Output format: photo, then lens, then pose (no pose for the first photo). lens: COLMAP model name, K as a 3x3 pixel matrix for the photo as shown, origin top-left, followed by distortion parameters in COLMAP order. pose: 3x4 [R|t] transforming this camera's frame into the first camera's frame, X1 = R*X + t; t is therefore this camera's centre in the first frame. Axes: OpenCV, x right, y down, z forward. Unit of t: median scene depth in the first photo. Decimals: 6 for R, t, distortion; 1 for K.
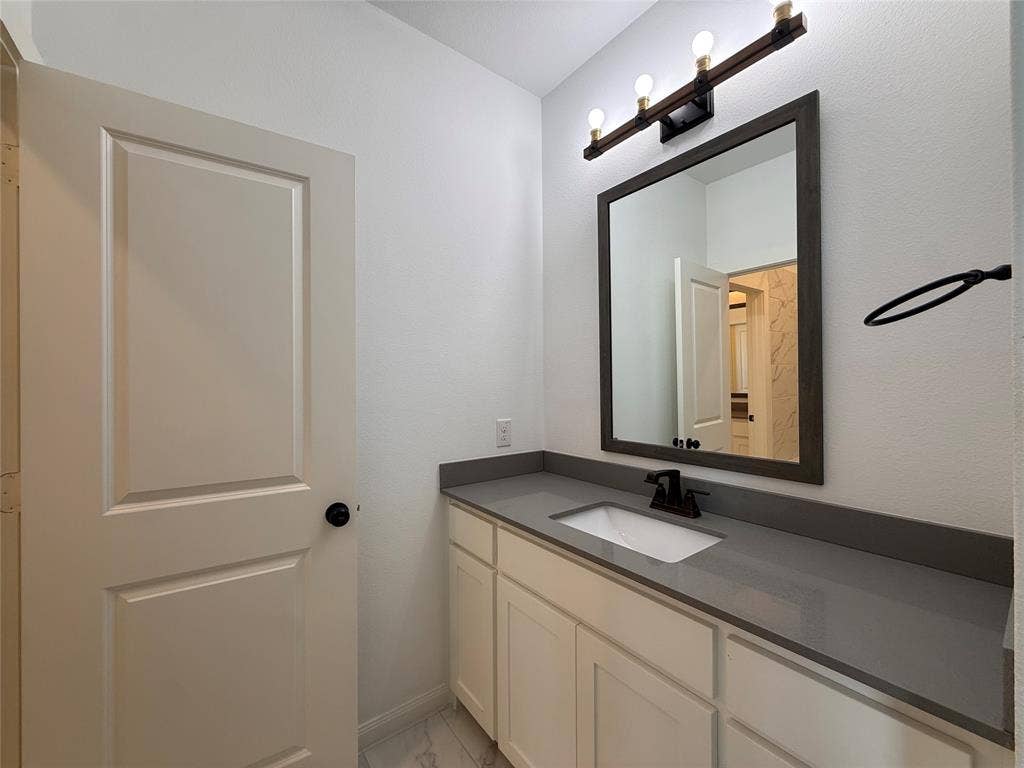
lens RADIAL K [[407.2, 0, 512.0], [0, 407.2, 384.0], [0, 0, 1]] dist [0.001490, -0.000117]
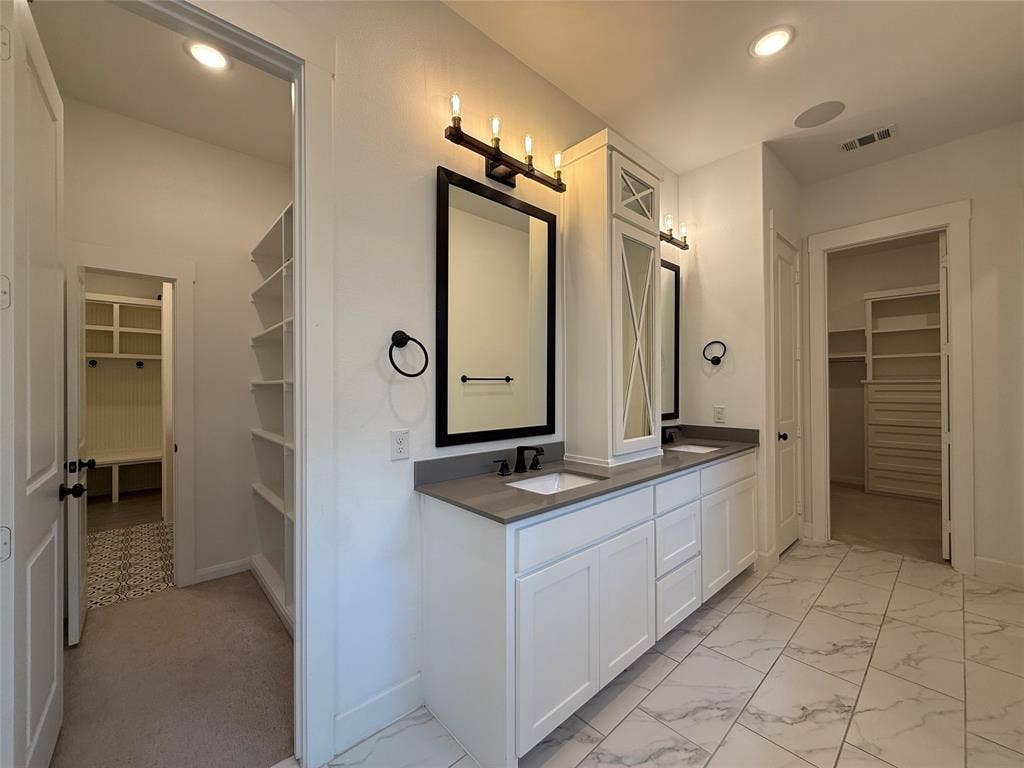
lens RADIAL K [[407.2, 0, 512.0], [0, 407.2, 384.0], [0, 0, 1]] dist [0.001490, -0.000117]
pose [[-0.082938, 0.013816, 0.996459, -0.772737], [0.002343, 0.999904, -0.013669, 0.029503], [-0.996552, 0.001201, -0.082962, 0.951115]]
